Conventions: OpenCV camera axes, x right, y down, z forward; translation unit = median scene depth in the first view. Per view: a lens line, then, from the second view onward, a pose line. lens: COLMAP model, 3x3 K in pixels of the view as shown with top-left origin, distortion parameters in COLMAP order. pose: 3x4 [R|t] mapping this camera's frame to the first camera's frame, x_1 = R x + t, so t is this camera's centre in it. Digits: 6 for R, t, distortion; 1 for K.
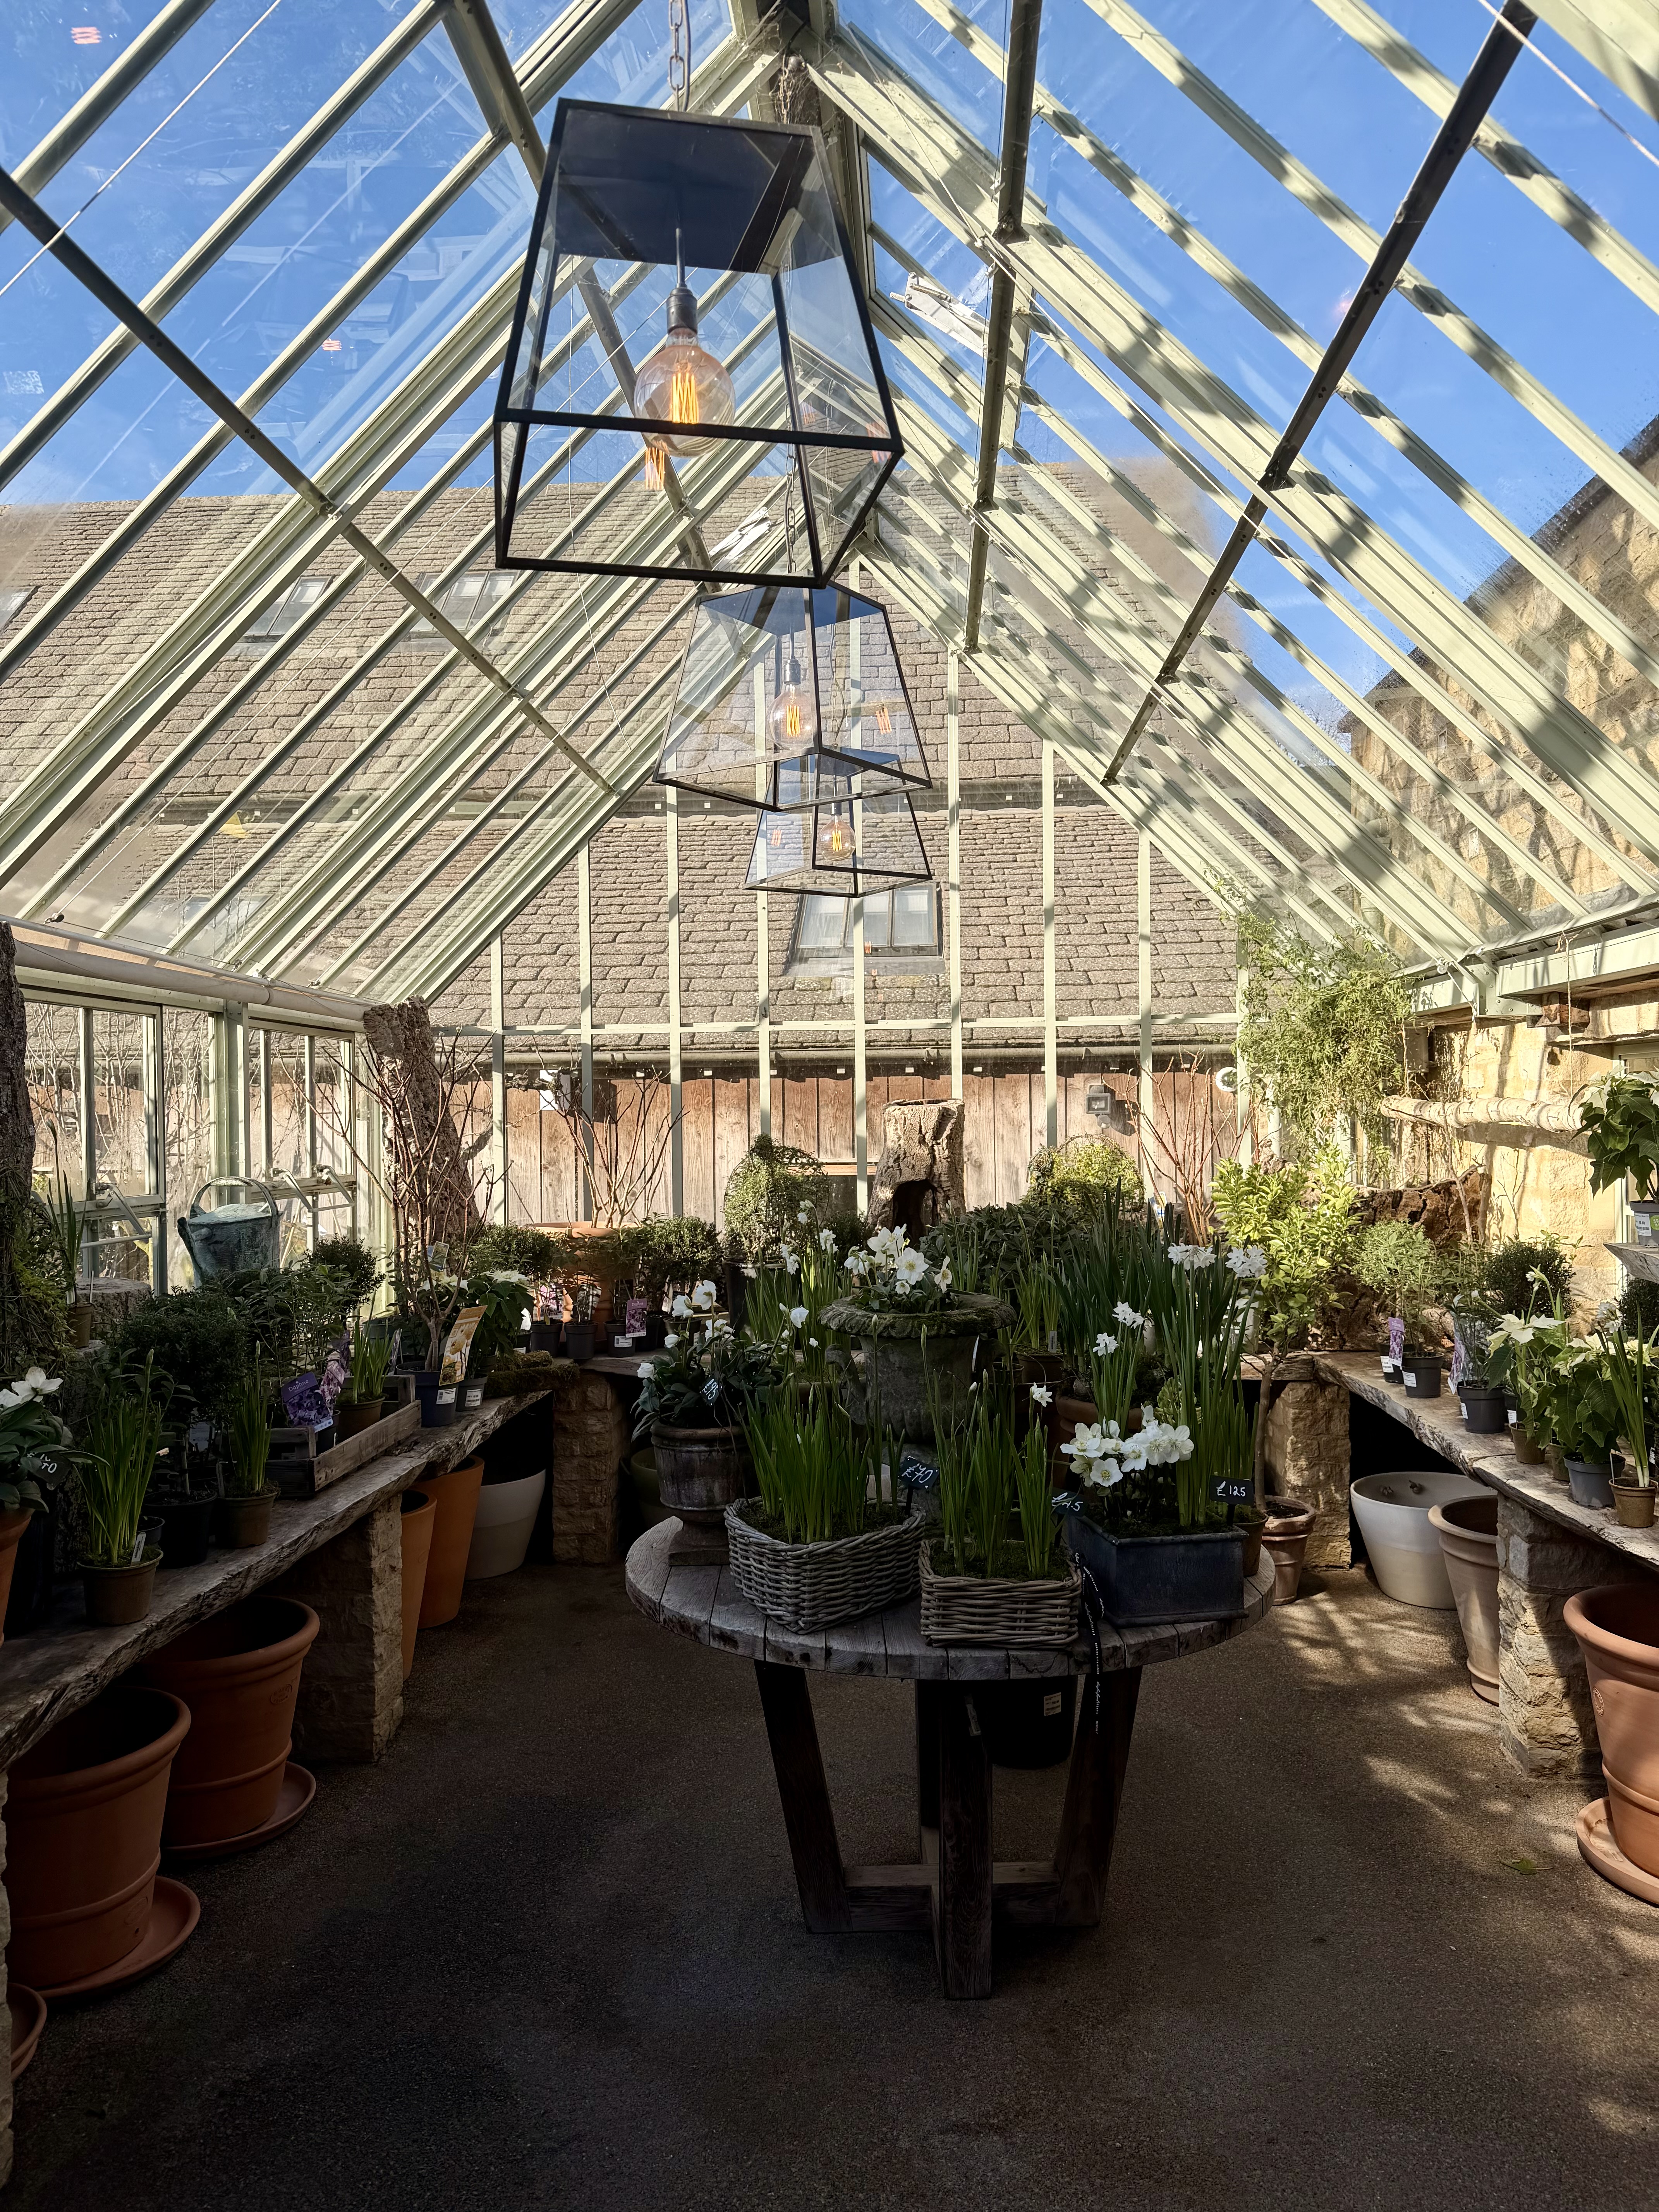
lens RADIAL K [[1681.6, 0, 829.2], [0, 1681.6, 1115.5], [0, 0, 1]] dist [0.147339, -0.128846]
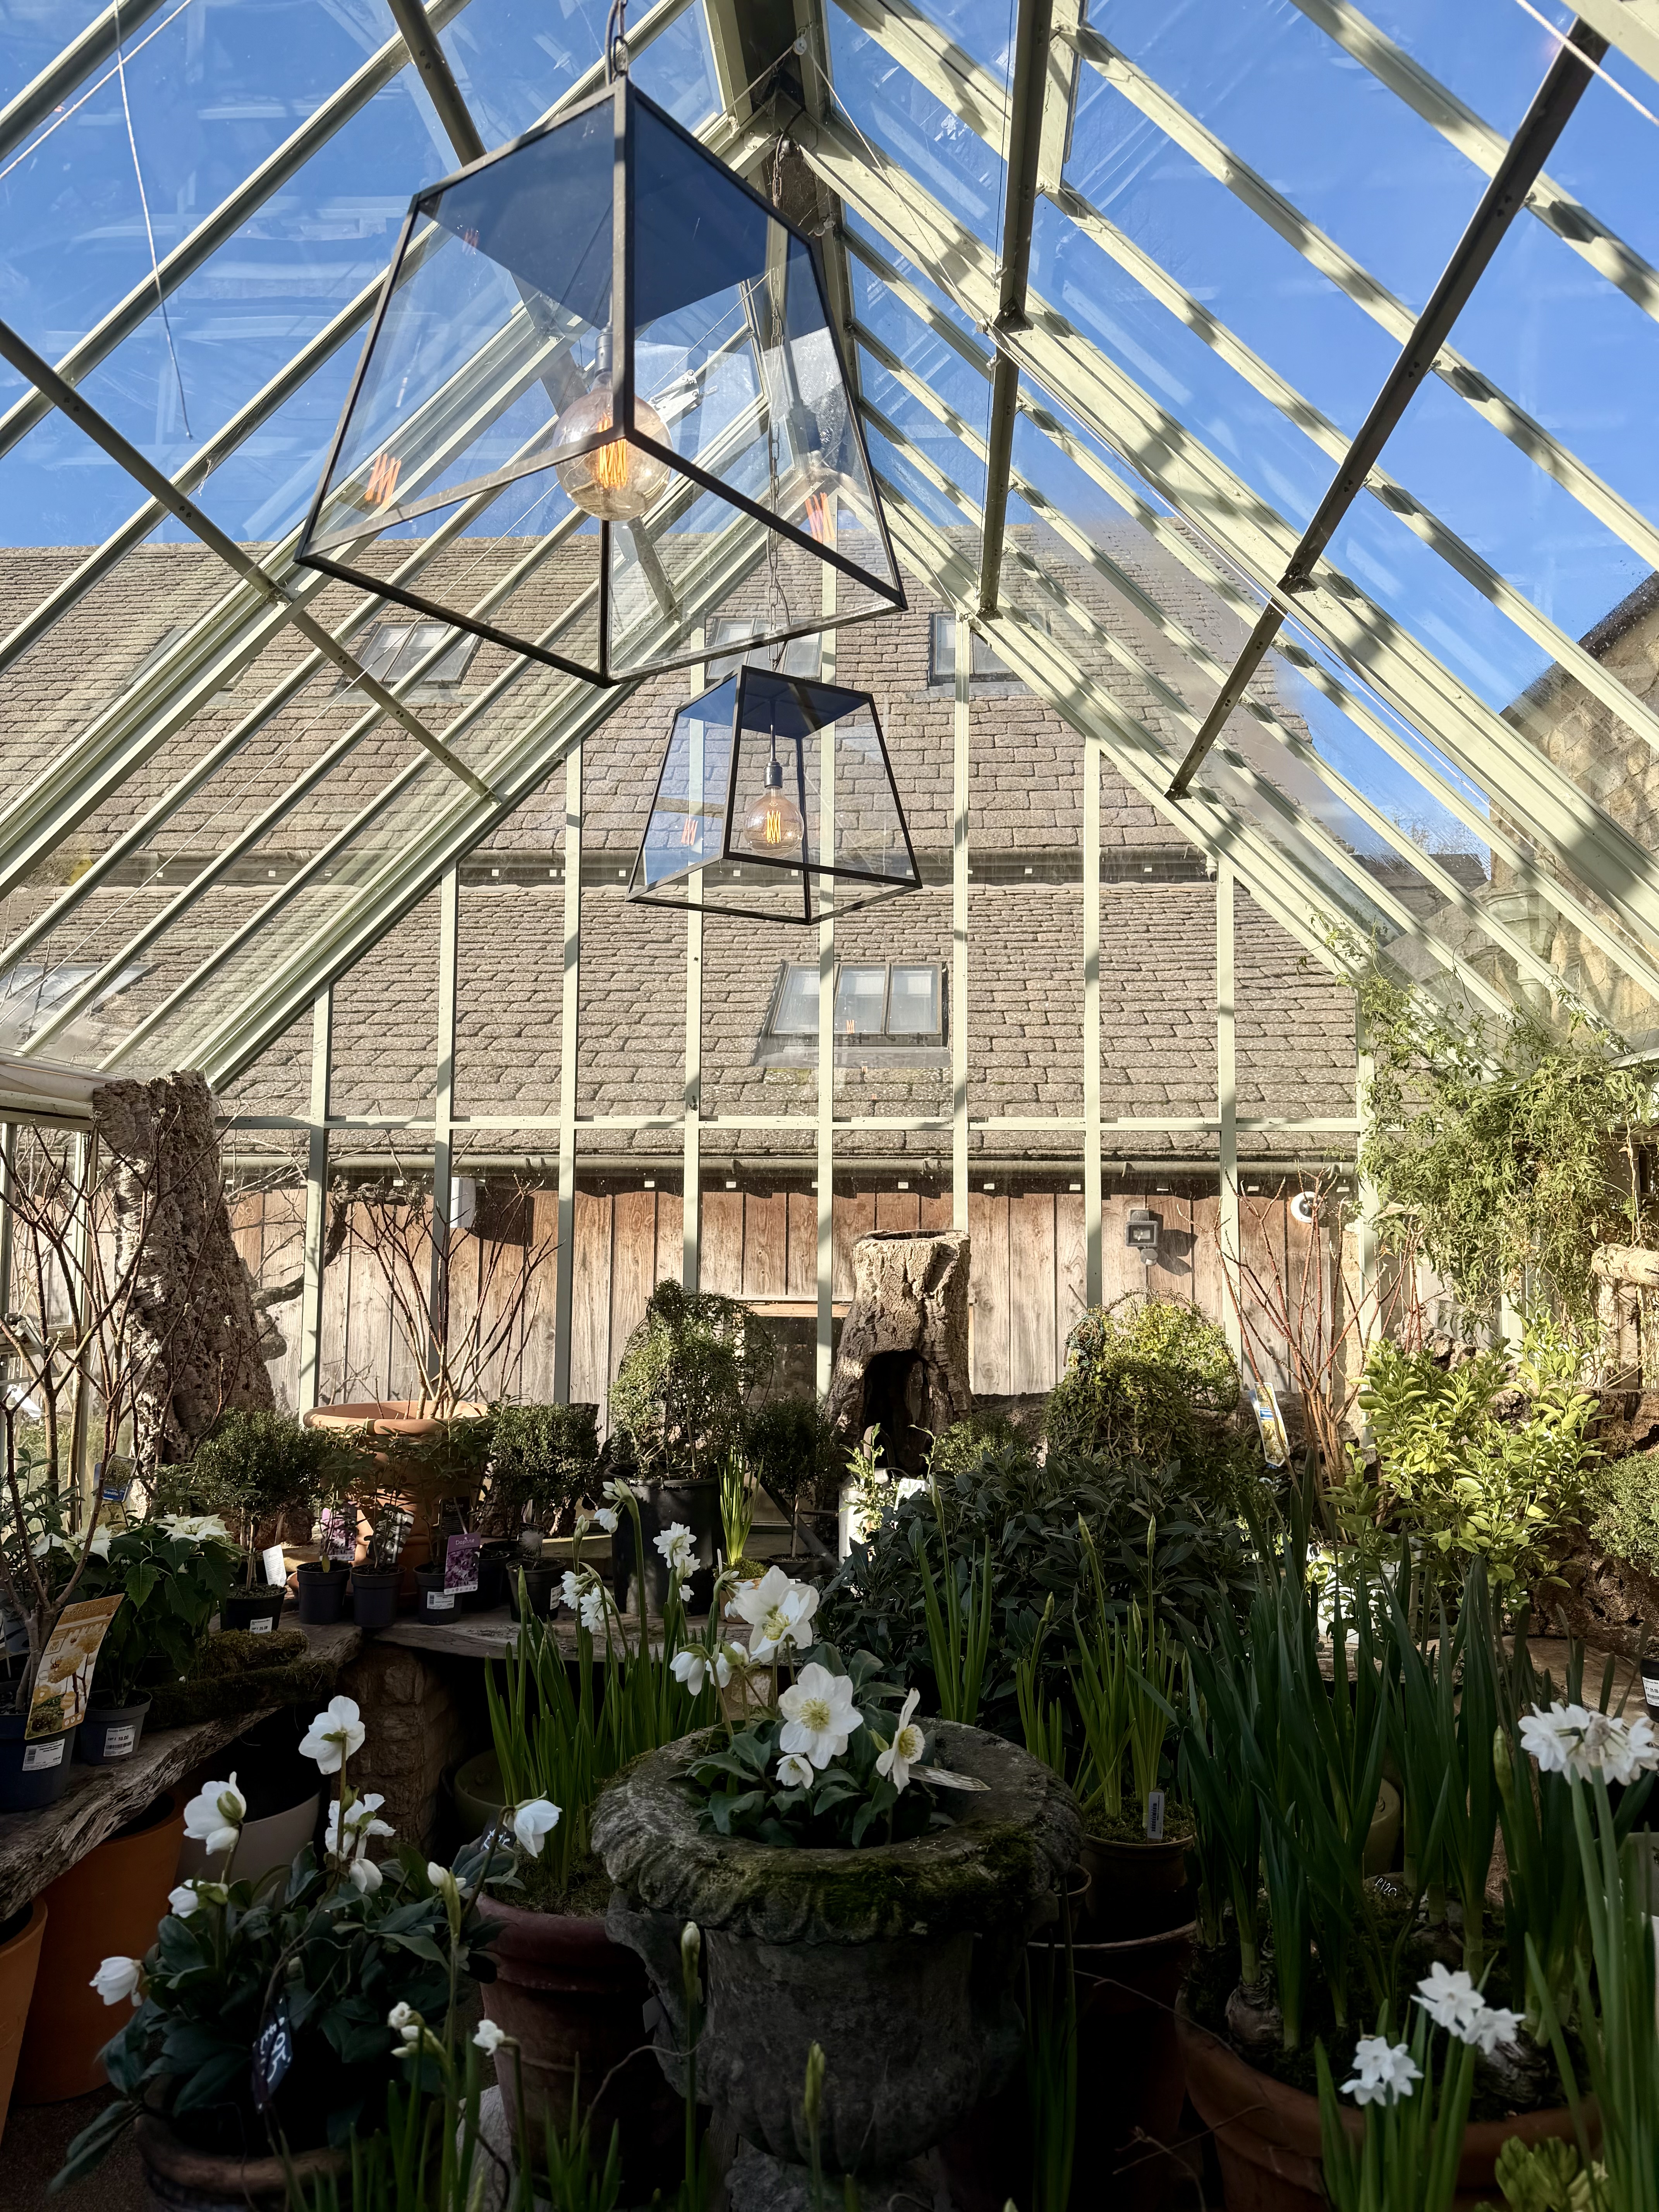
lens RADIAL K [[1682.4, 0, 829.5], [0, 1682.4, 1106.0], [0, 0, 1]] dist [0.072558, -0.086212]
pose [[0.999779, 0.020034, -0.006339, 0.030614], [-0.020431, 0.997303, -0.070493, -0.013644], [0.004909, 0.070607, 0.997492, 0.363241]]
